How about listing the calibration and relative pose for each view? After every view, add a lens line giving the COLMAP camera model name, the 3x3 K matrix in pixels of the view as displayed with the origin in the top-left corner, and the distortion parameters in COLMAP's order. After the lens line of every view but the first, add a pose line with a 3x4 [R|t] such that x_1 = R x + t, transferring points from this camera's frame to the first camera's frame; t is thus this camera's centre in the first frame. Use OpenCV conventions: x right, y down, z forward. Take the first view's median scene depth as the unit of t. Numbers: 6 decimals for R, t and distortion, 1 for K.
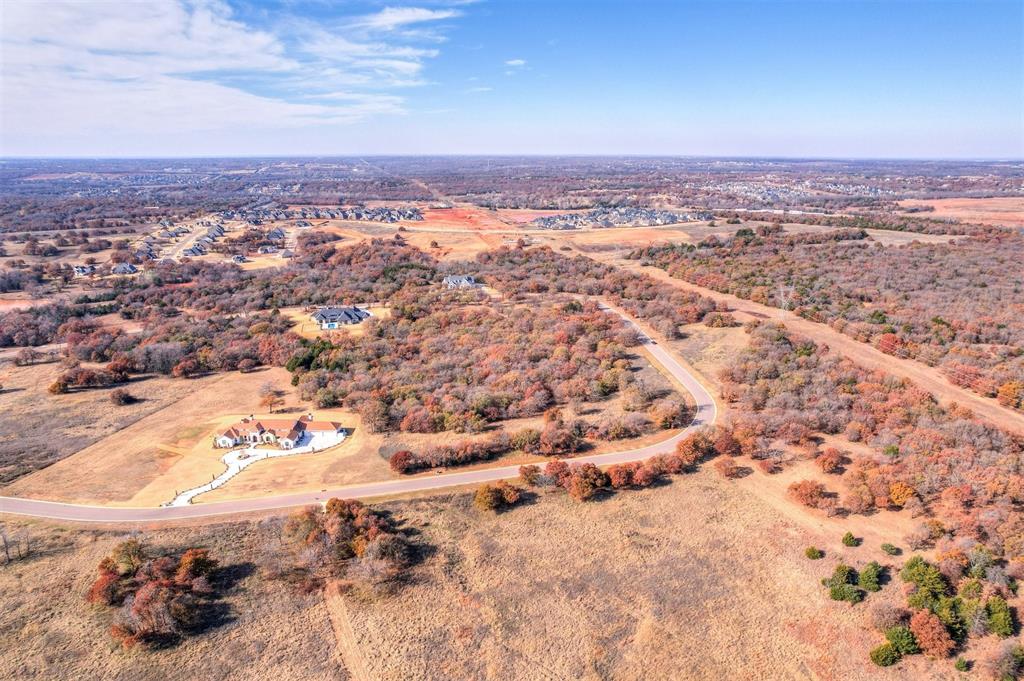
lens RADIAL K [[676.0, 0, 520.4], [0, 676.0, 338.4], [0, 0, 1]] dist [-0.091140, 0.091191]
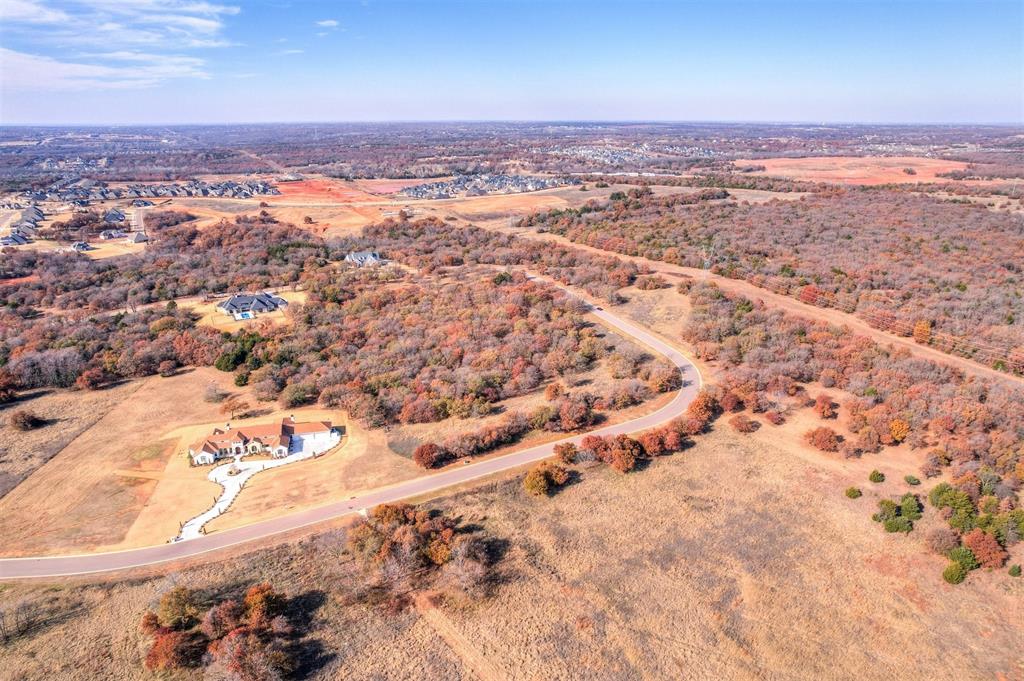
lens RADIAL K [[678.6, 0, 512.0], [0, 678.6, 340.5], [0, 0, 1]] dist [-0.081203, 0.078982]
pose [[0.968417, -0.081452, 0.235658, -0.177698], [0.069888, 0.995923, 0.057029, -0.013934], [-0.239343, -0.038758, 0.970161, 0.044359]]
